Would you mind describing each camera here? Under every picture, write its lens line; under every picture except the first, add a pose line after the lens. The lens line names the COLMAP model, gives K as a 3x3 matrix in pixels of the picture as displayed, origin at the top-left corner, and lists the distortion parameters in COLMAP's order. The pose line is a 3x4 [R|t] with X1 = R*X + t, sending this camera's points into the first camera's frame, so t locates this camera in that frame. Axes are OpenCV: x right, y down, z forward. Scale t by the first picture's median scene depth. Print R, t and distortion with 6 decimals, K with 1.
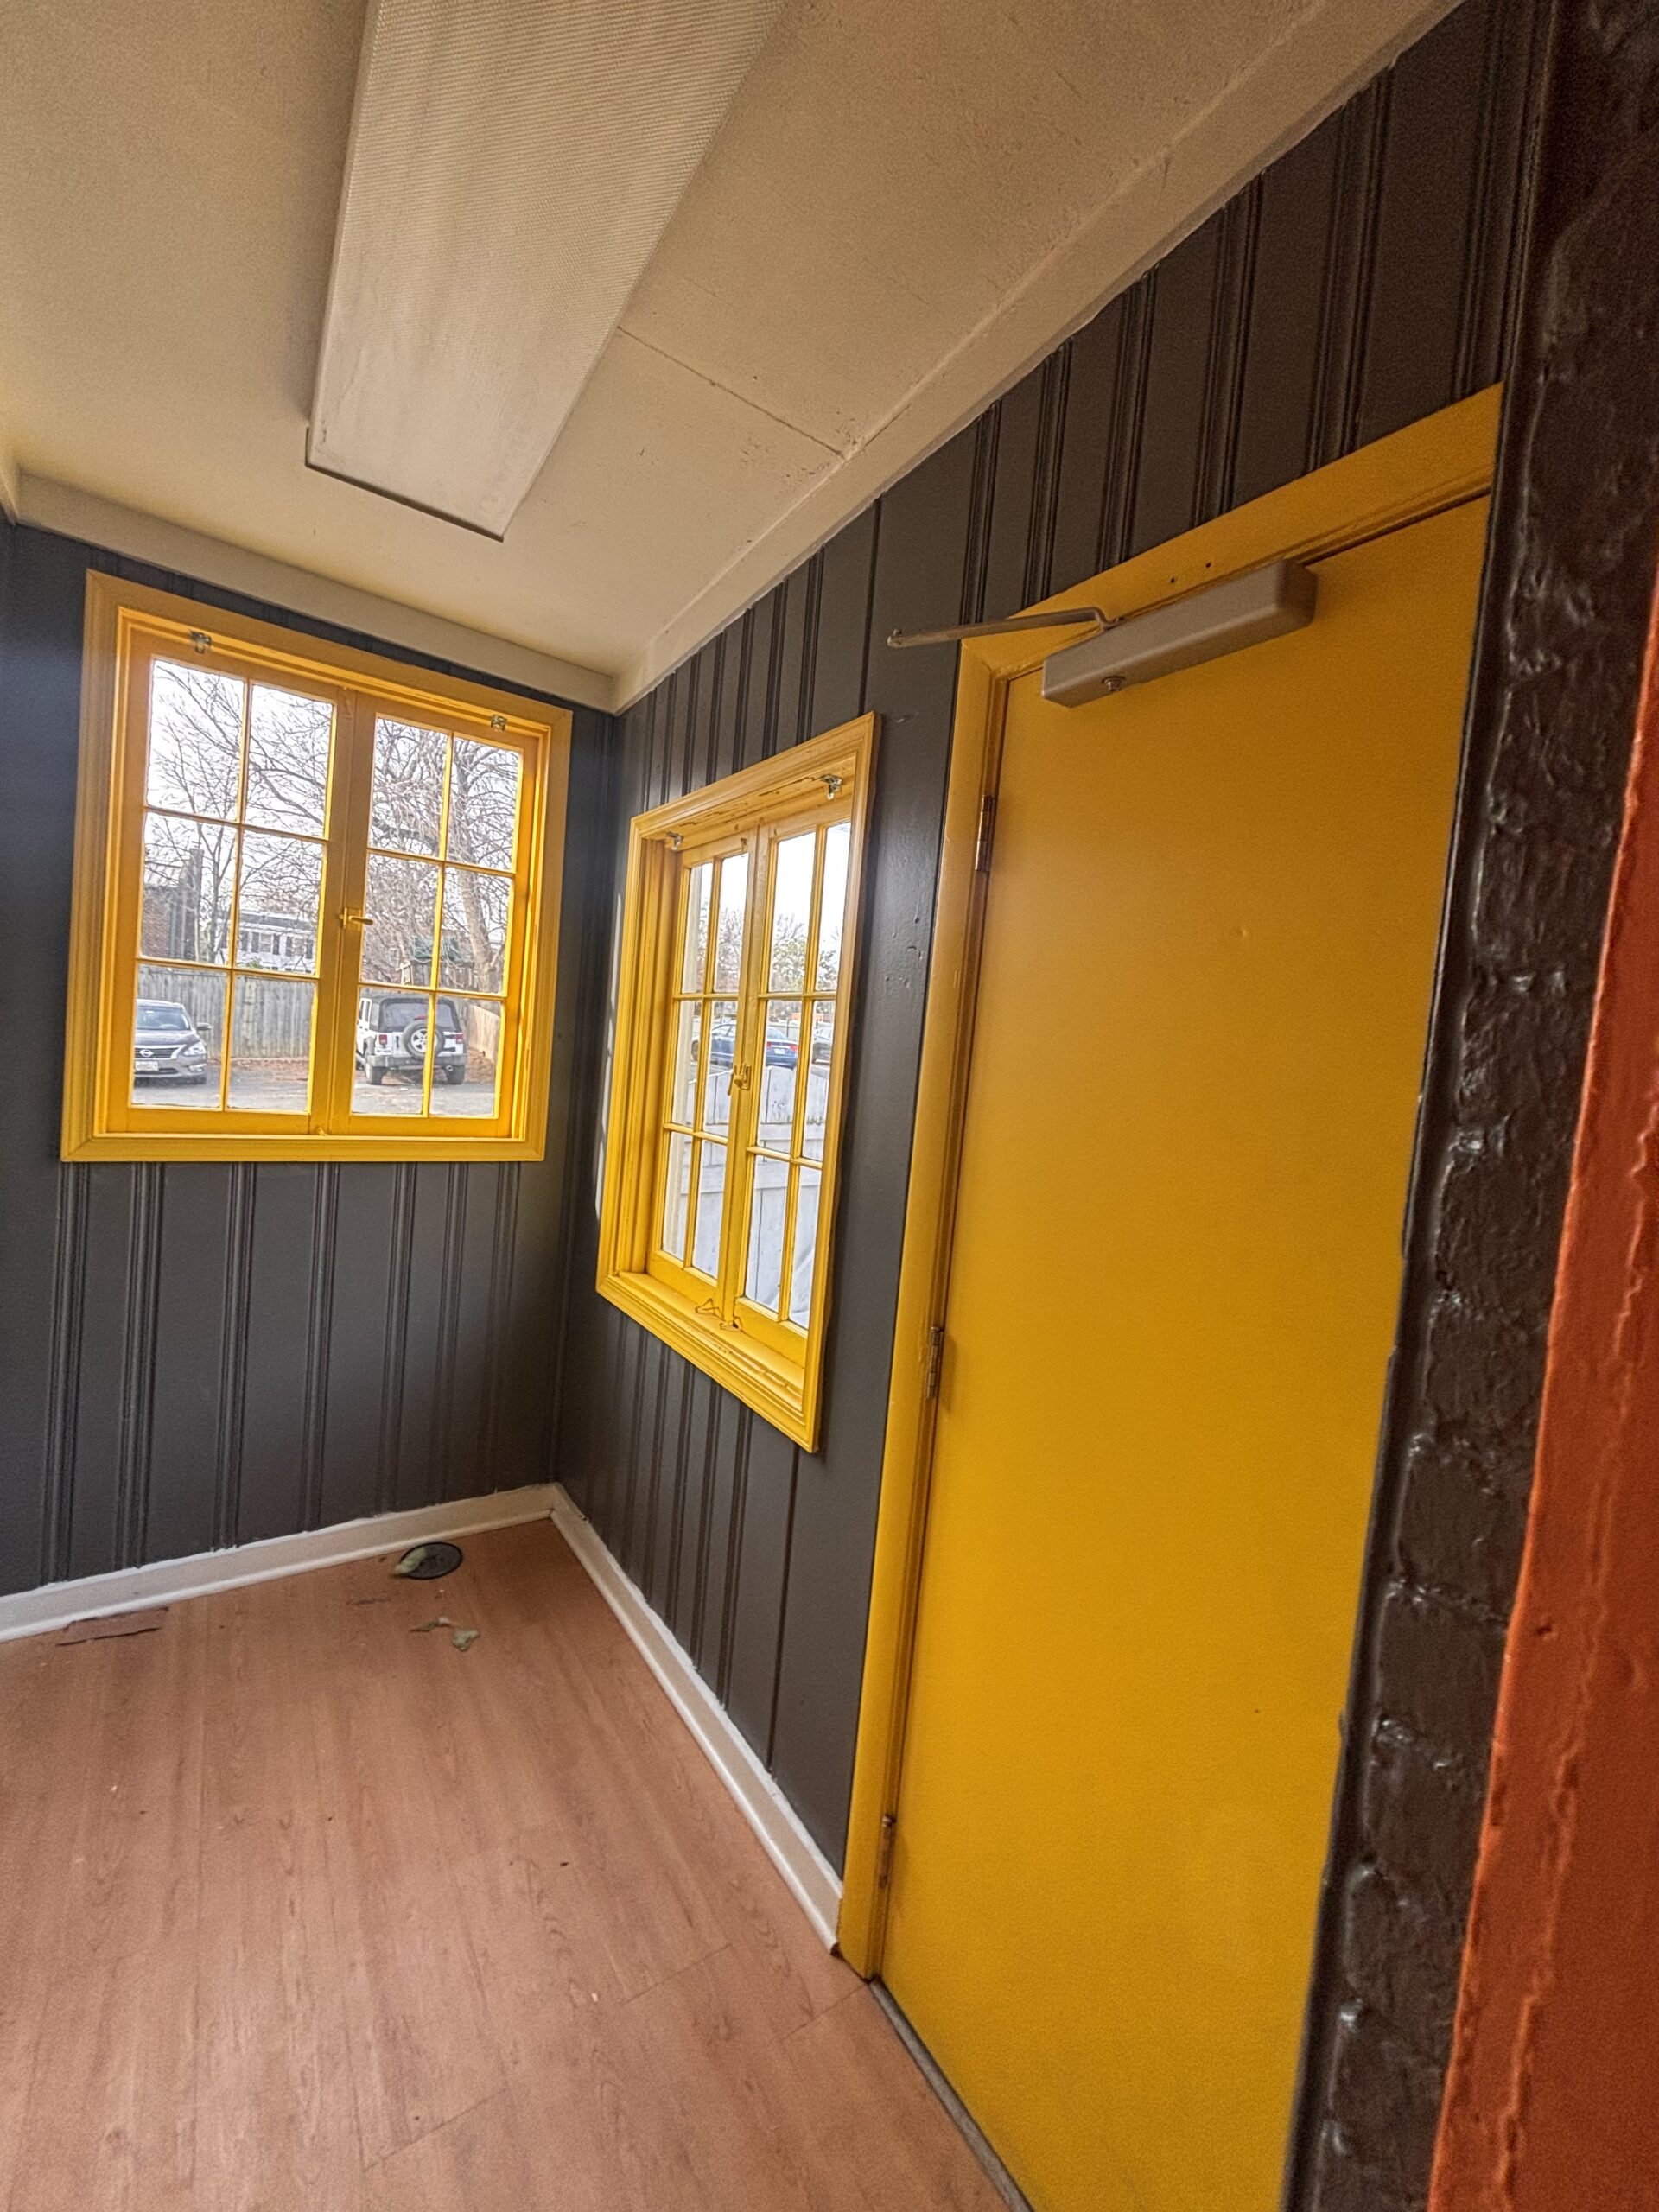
lens RADIAL K [[883.4, 0, 830.4], [0, 883.4, 1099.2], [0, 0, 1]] dist [0.005116, -0.001721]
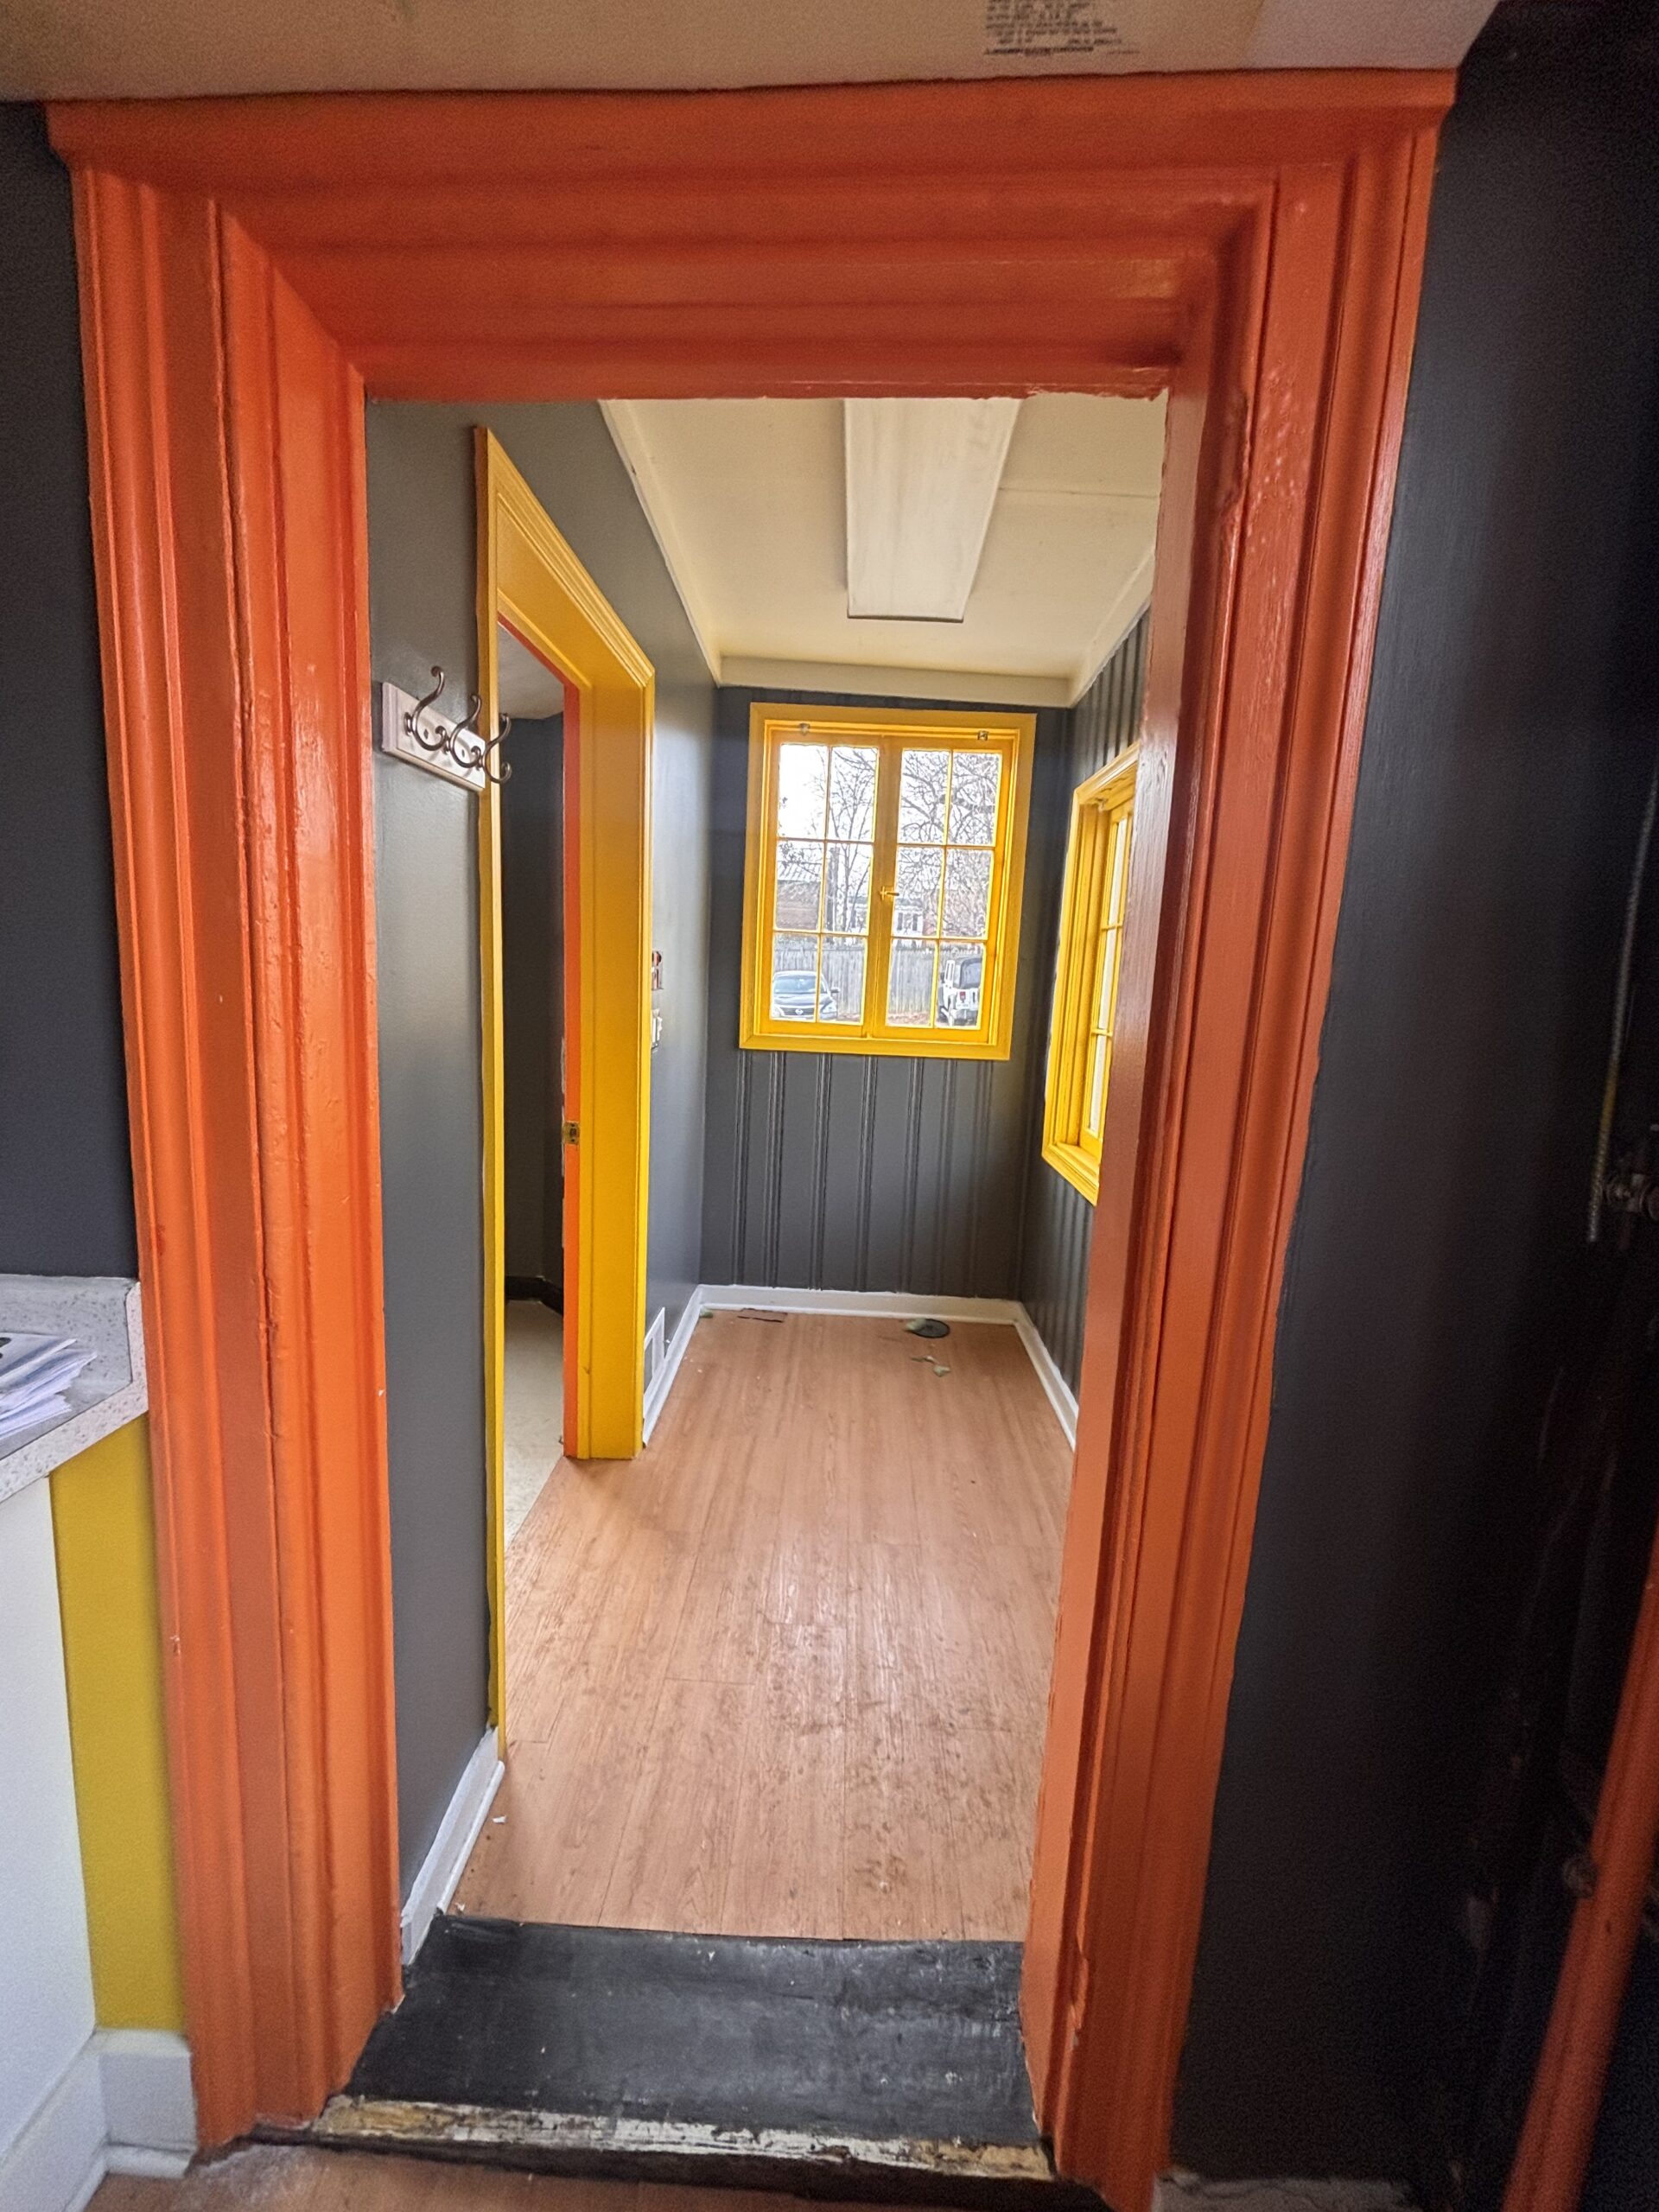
lens RADIAL K [[883.4, 0, 830.4], [0, 883.4, 1099.2], [0, 0, 1]] dist [0.005116, -0.001721]
pose [[0.809282, 0.035087, -0.586372, 0.273200], [-0.005644, 0.998633, 0.051965, 0.068114], [0.587394, -0.038745, 0.808373, -0.278716]]
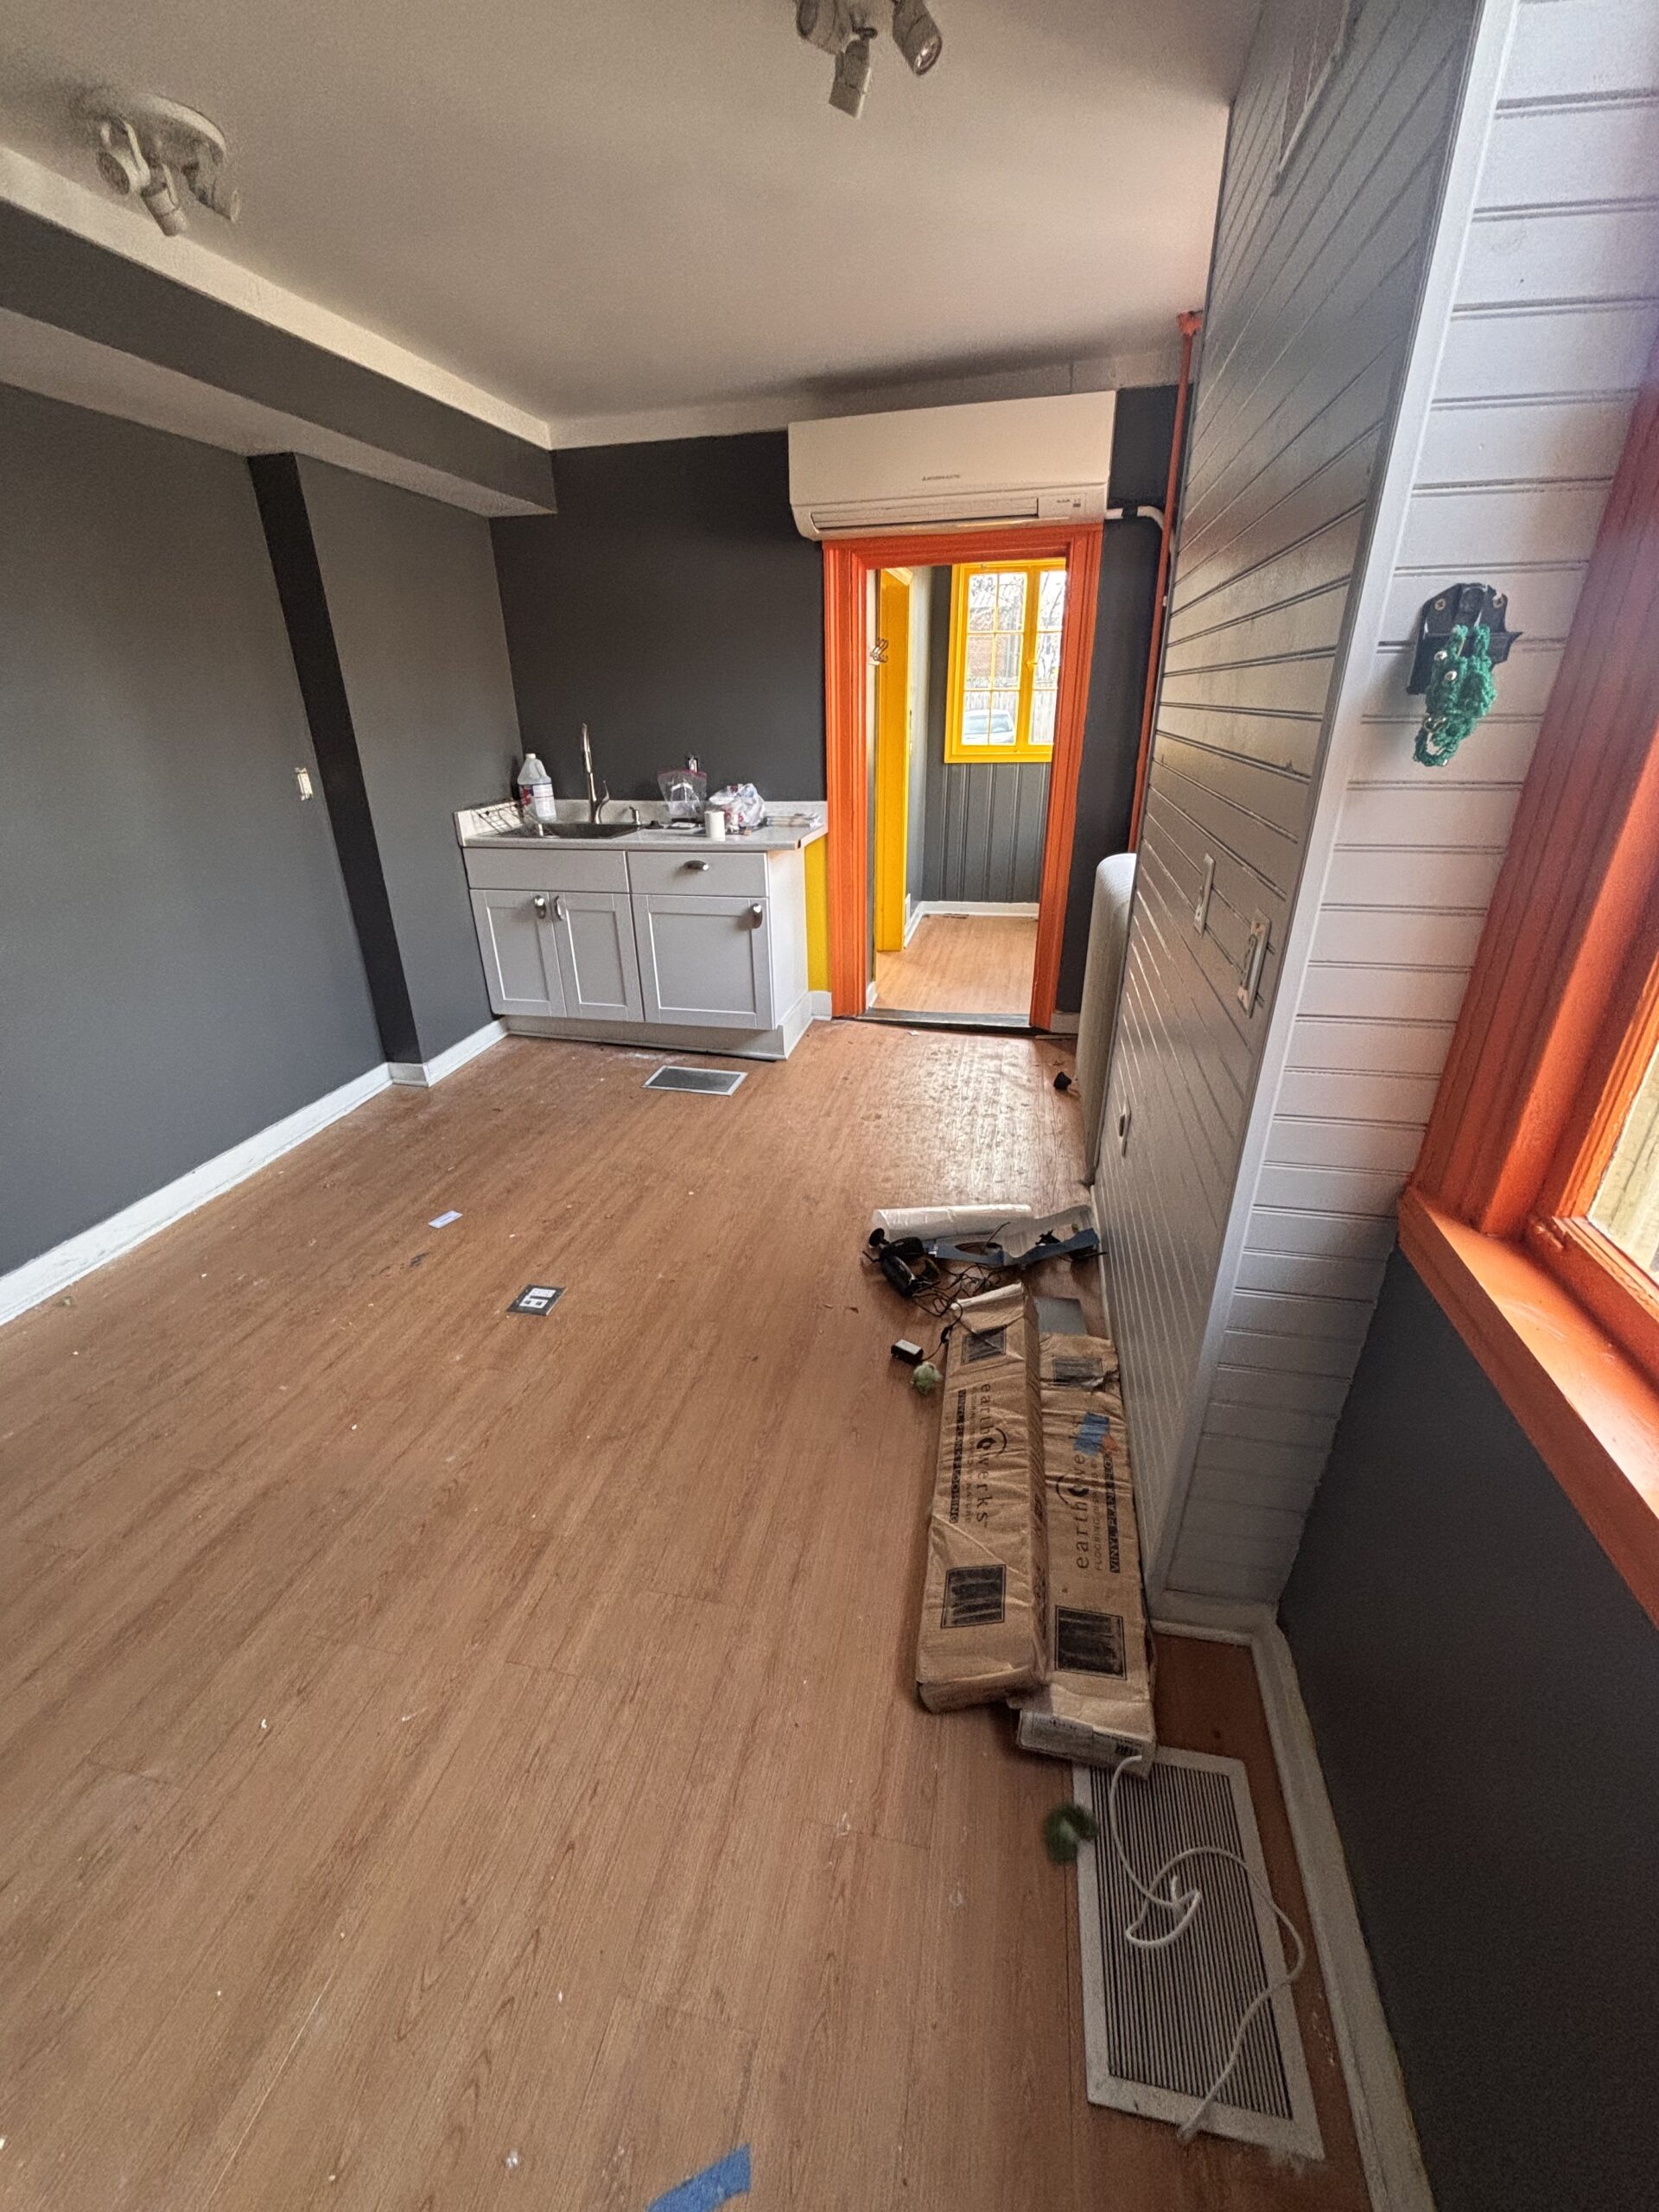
lens RADIAL K [[870.3, 0, 837.1], [0, 870.3, 1098.4], [0, 0, 1]] dist [0.016645, -0.013396]
pose [[0.679922, 0.207620, -0.703278, 1.169877], [0.031559, 0.949905, 0.310940, 0.192262], [0.732605, -0.233610, 0.639309, -1.384228]]
